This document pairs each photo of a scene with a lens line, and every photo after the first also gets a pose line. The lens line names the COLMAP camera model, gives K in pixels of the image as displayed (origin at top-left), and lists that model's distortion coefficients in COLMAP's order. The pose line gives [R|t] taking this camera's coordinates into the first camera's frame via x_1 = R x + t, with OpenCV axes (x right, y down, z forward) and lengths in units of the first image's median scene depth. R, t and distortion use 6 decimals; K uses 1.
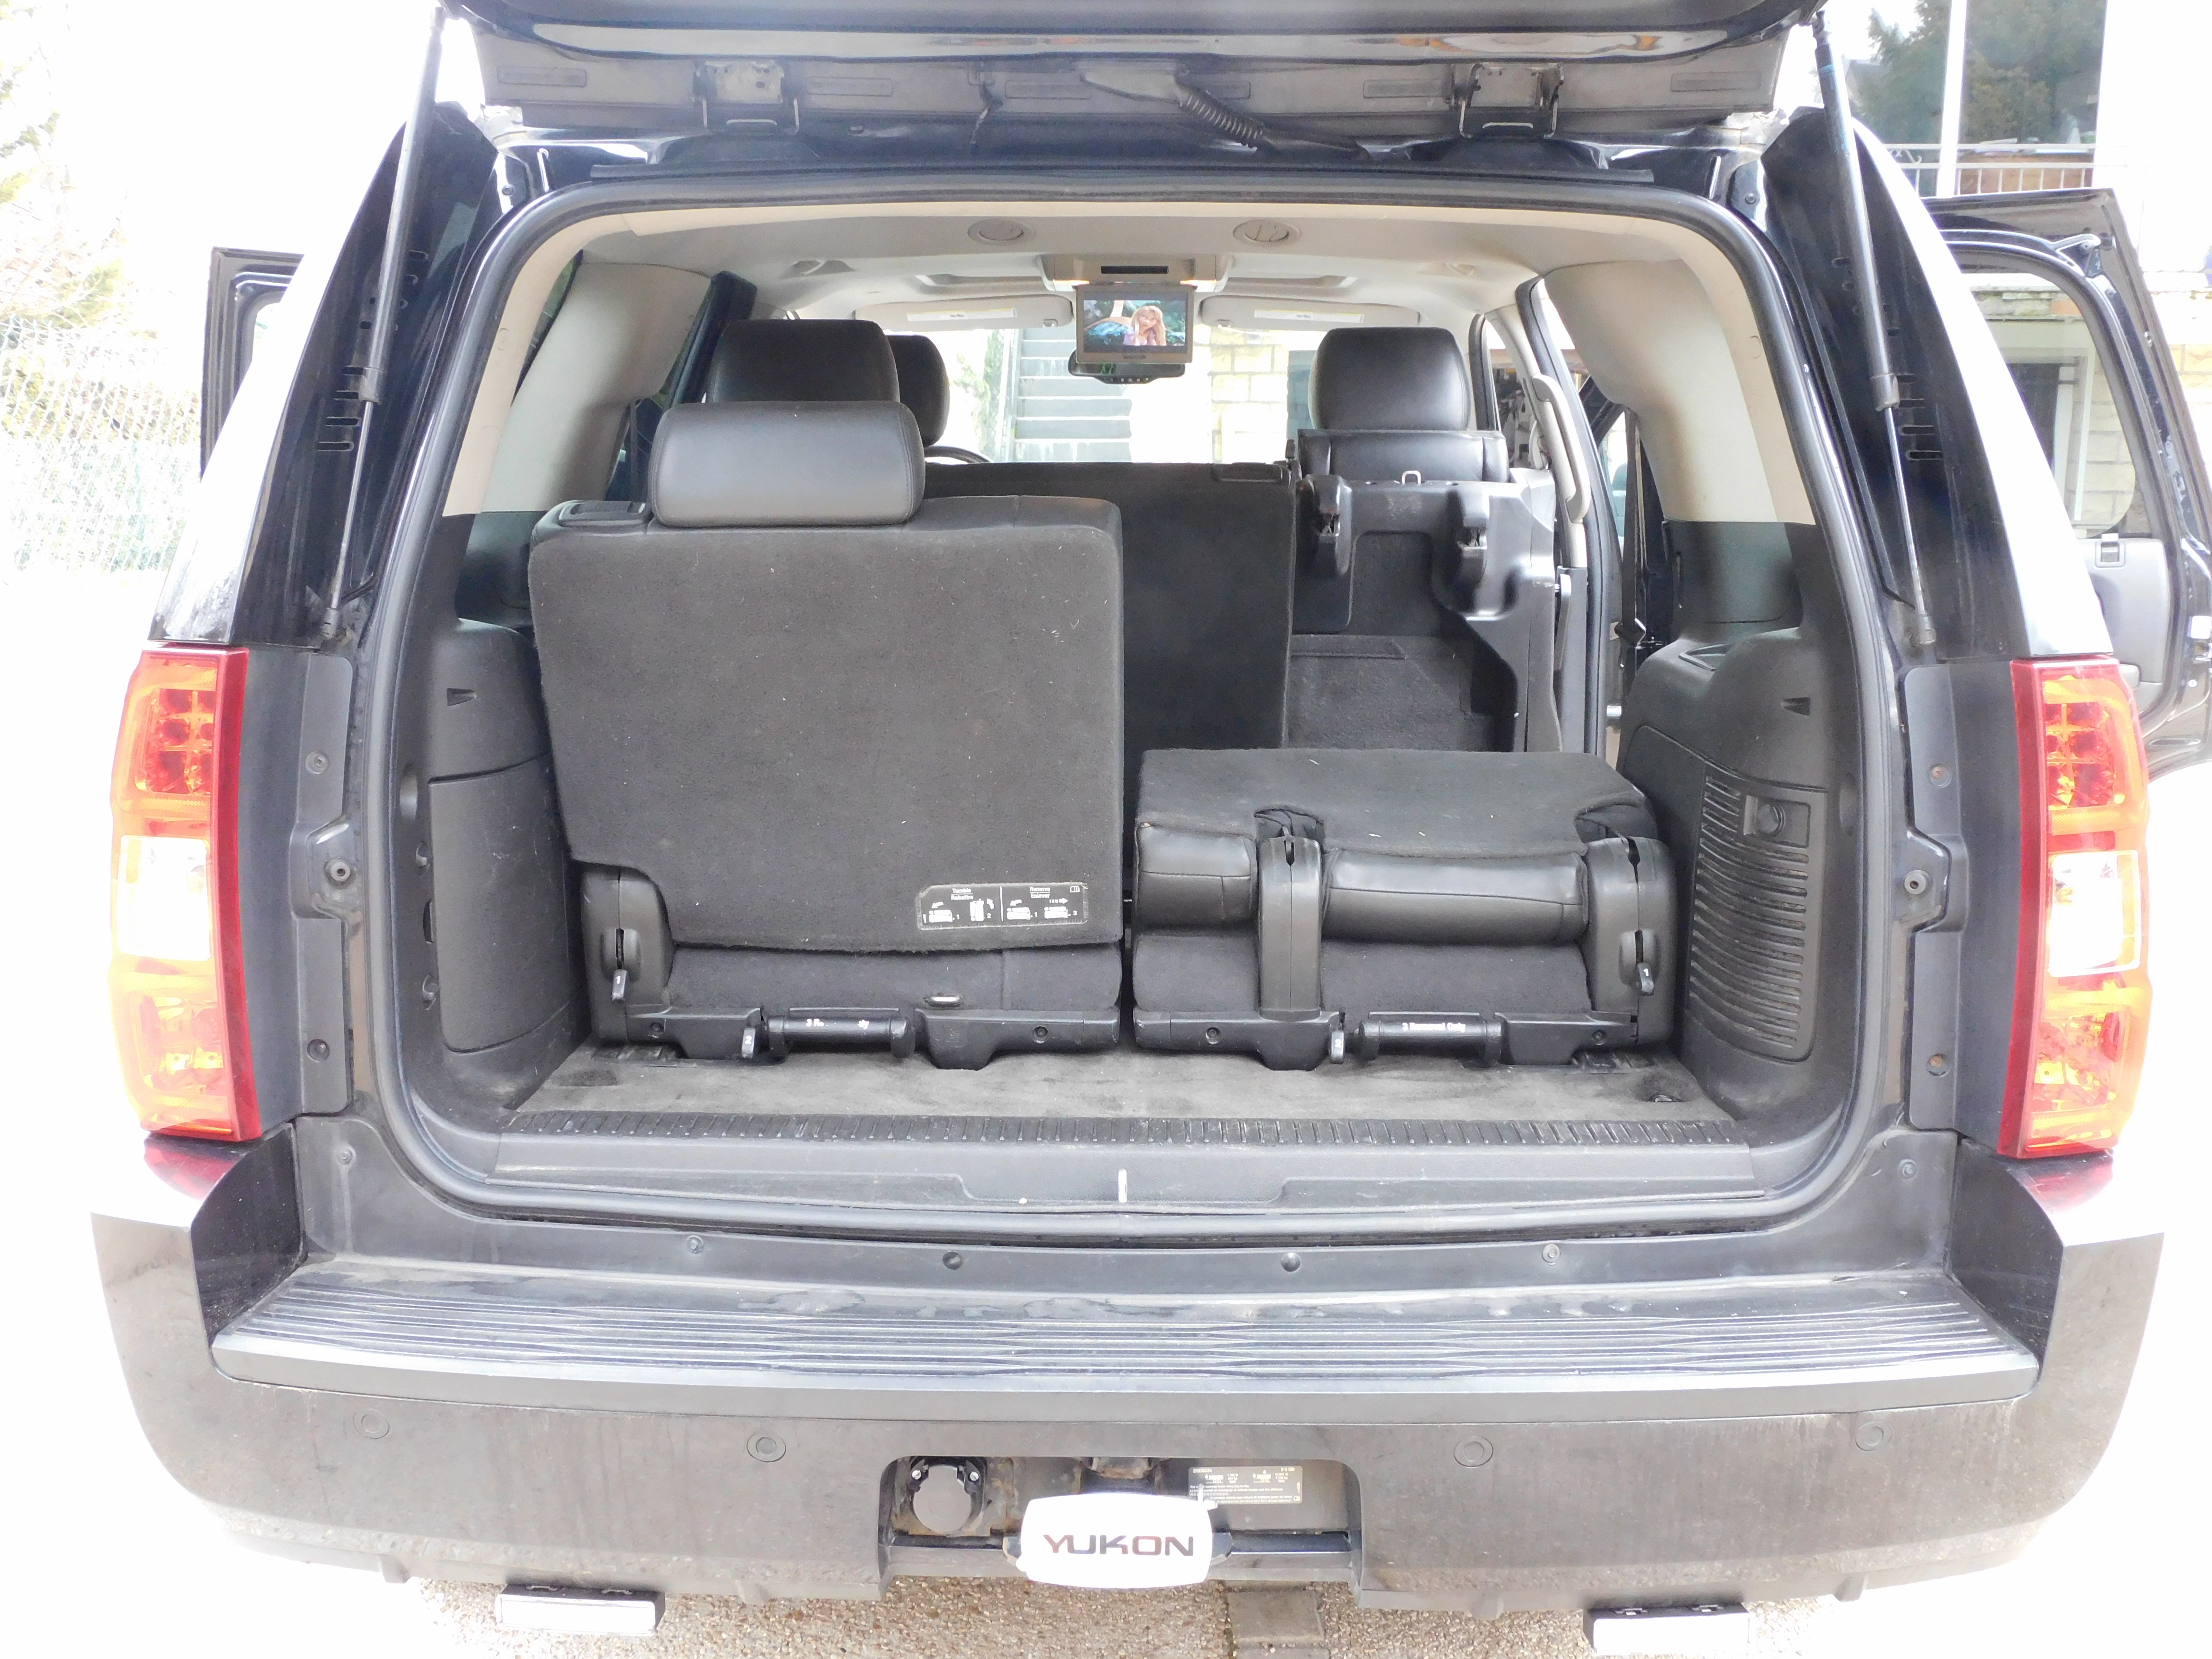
lens RADIAL K [[2346.9, 0, 1106.0], [0, 2346.9, 829.5], [0, 0, 1]] dist [-0.013021, 0.013599]
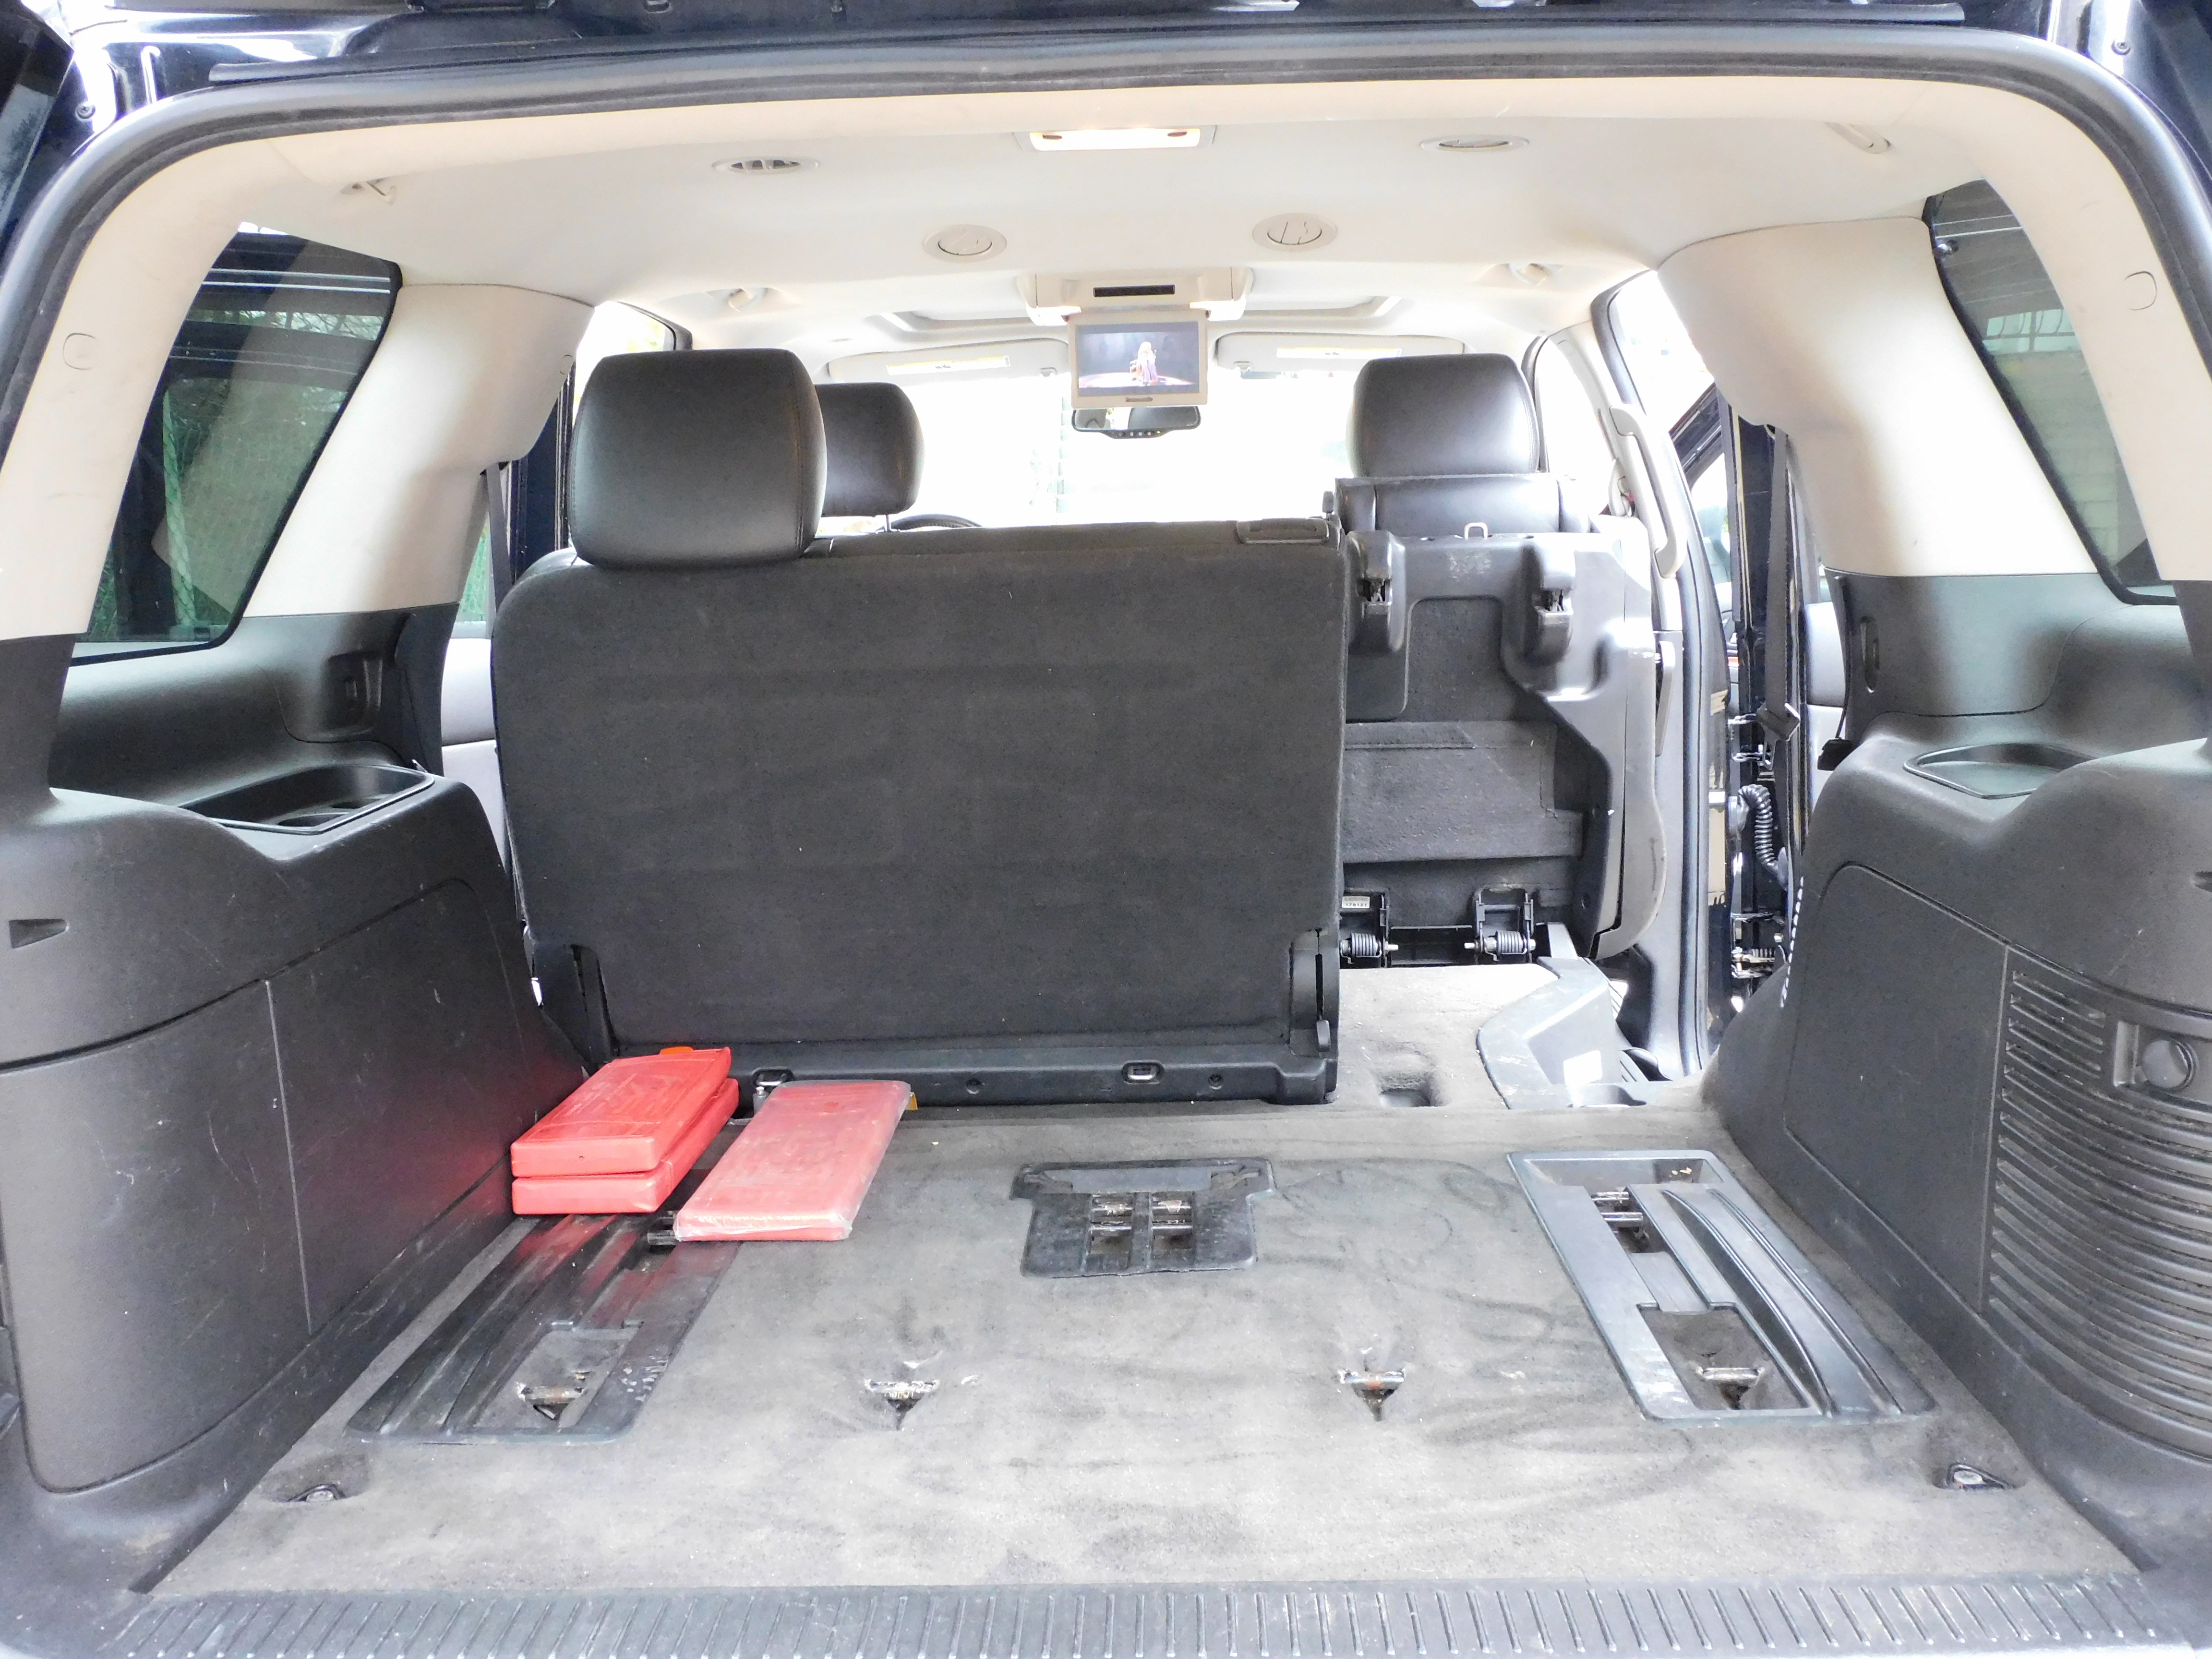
lens RADIAL K [[1953.6, 0, 1112.9], [0, 1953.6, 820.4], [0, 0, 1]] dist [-0.005200, -0.009227]
pose [[0.999350, -0.030256, -0.019608, 0.017964], [0.030100, 0.999513, -0.008190, -0.066156], [0.019847, 0.007595, 0.999774, 0.442817]]
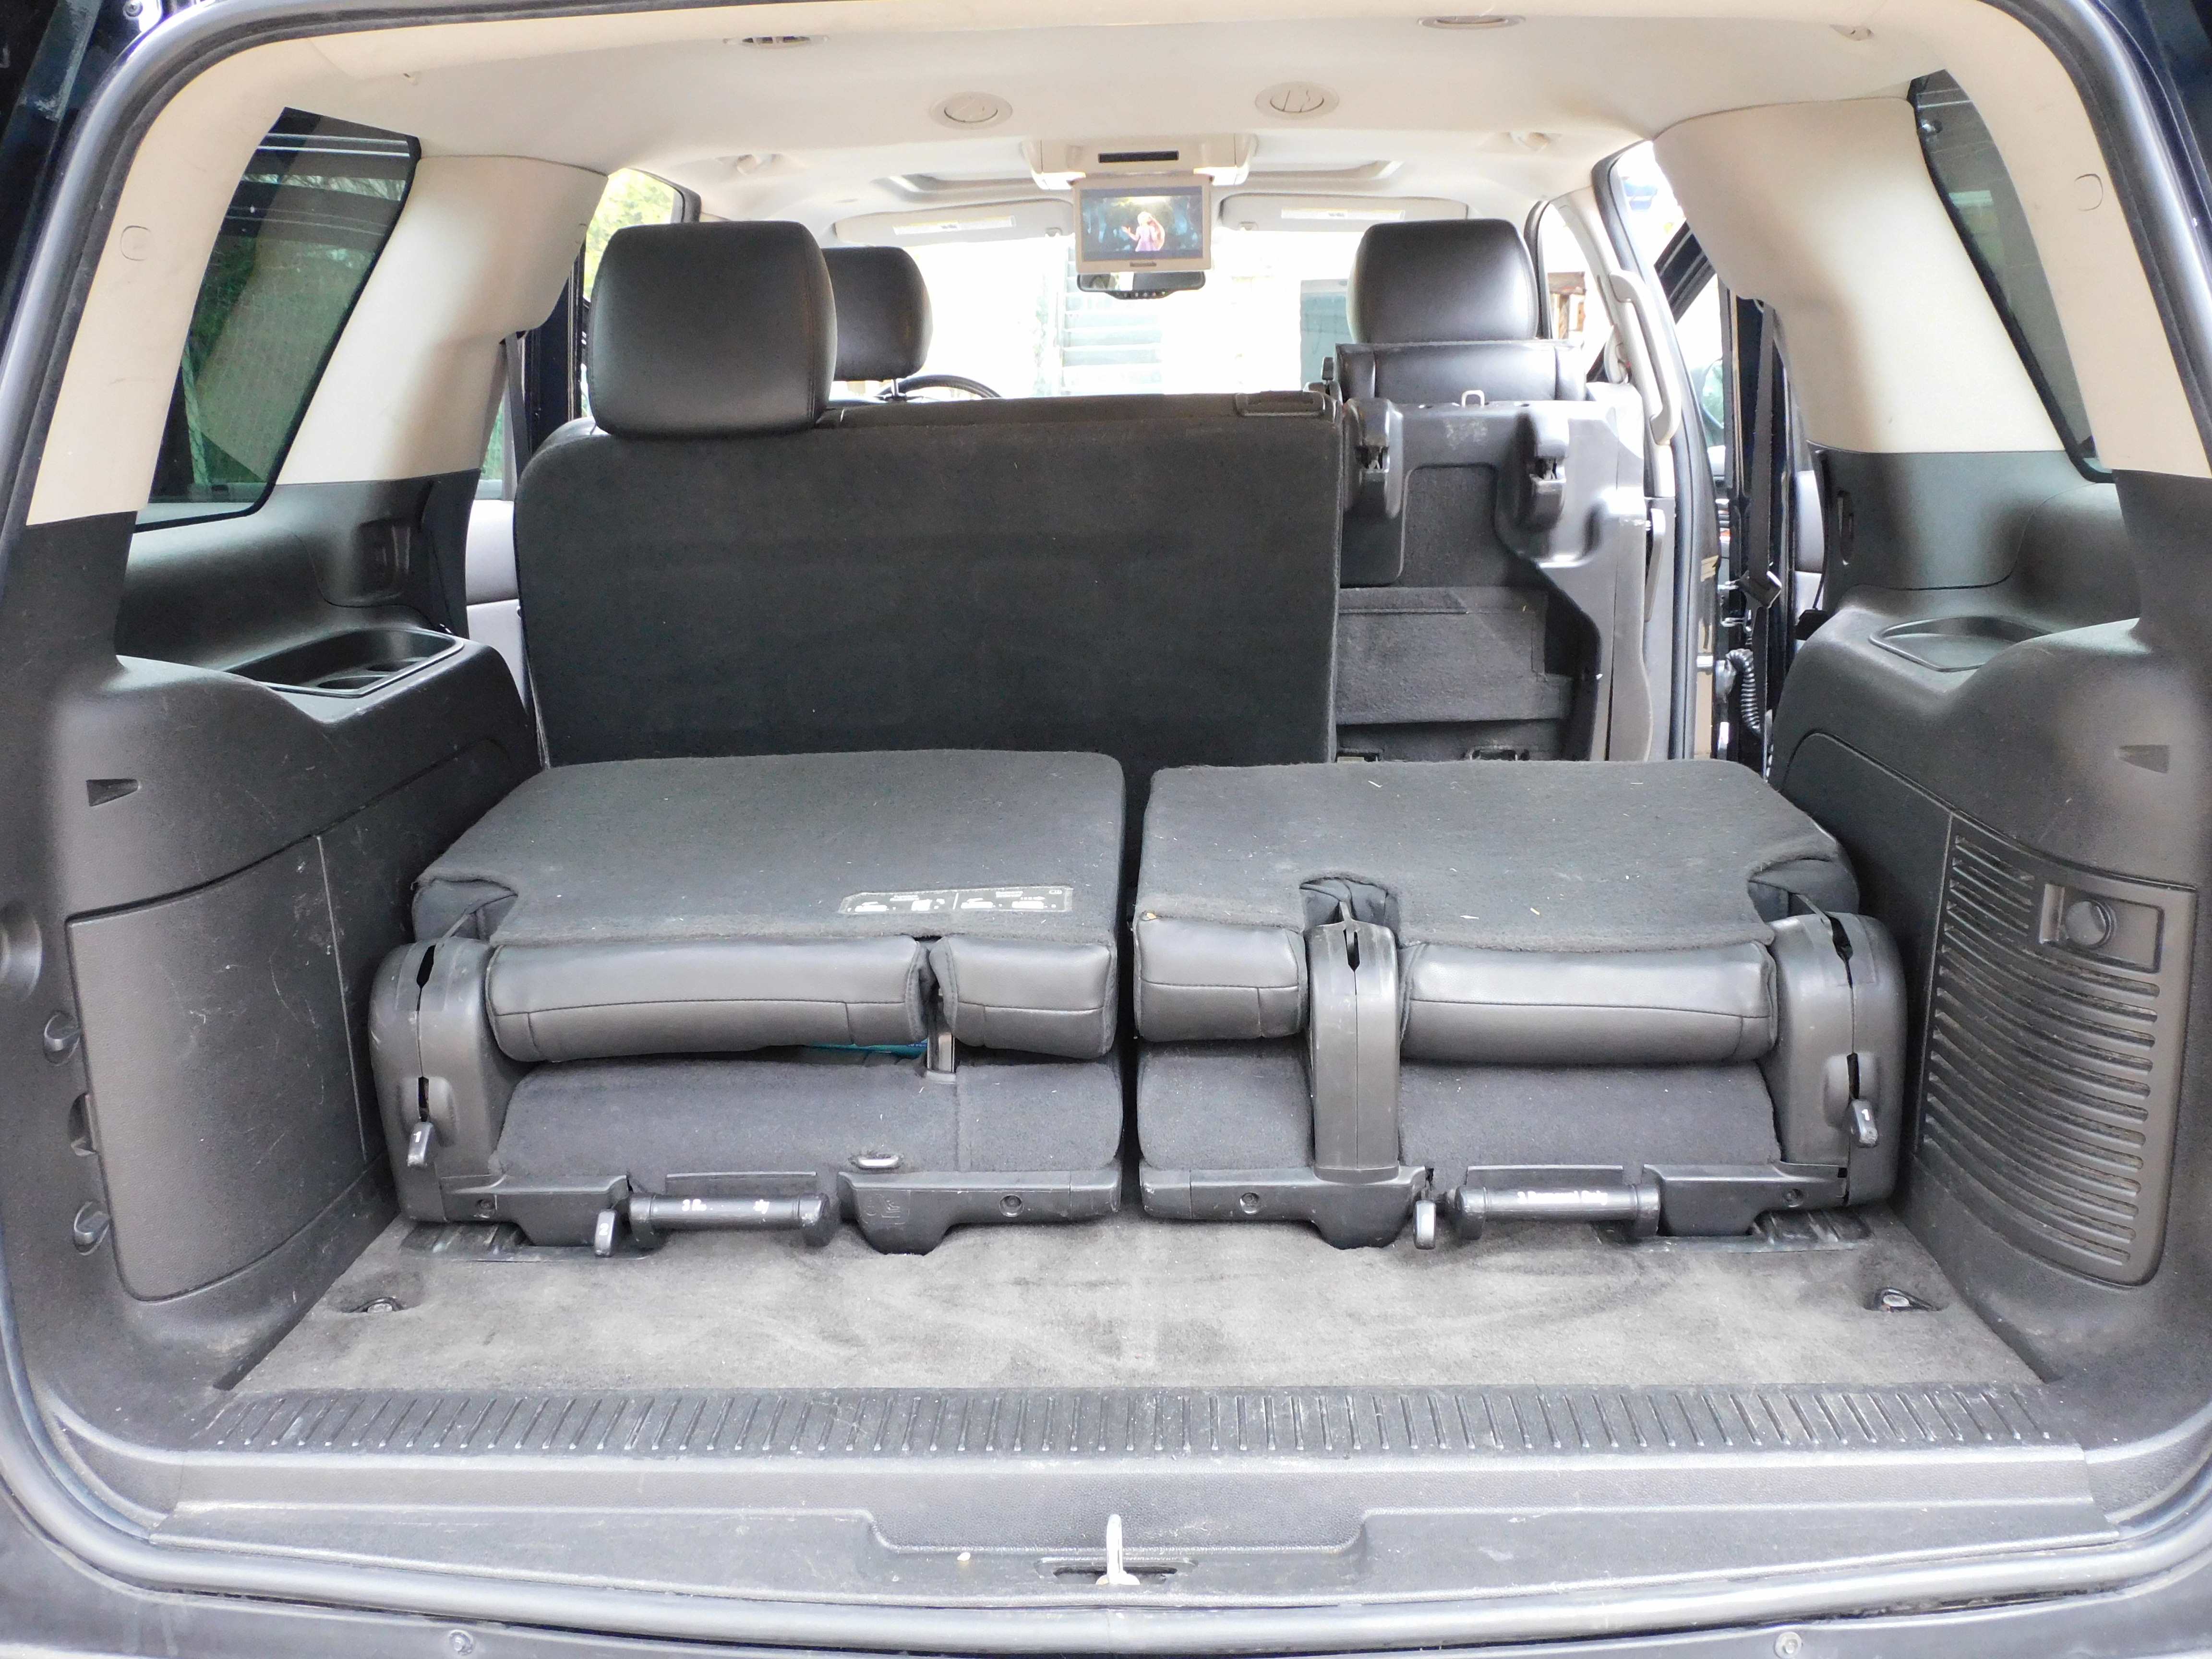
lens RADIAL K [[1959.5, 0, 1106.5], [0, 1959.5, 820.2], [0, 0, 1]] dist [-0.005184, -0.012111]
pose [[0.999328, -0.023554, -0.028071, 0.021185], [0.025390, 0.997434, 0.066935, -0.070750], [0.026422, -0.067603, 0.997362, 0.407227]]
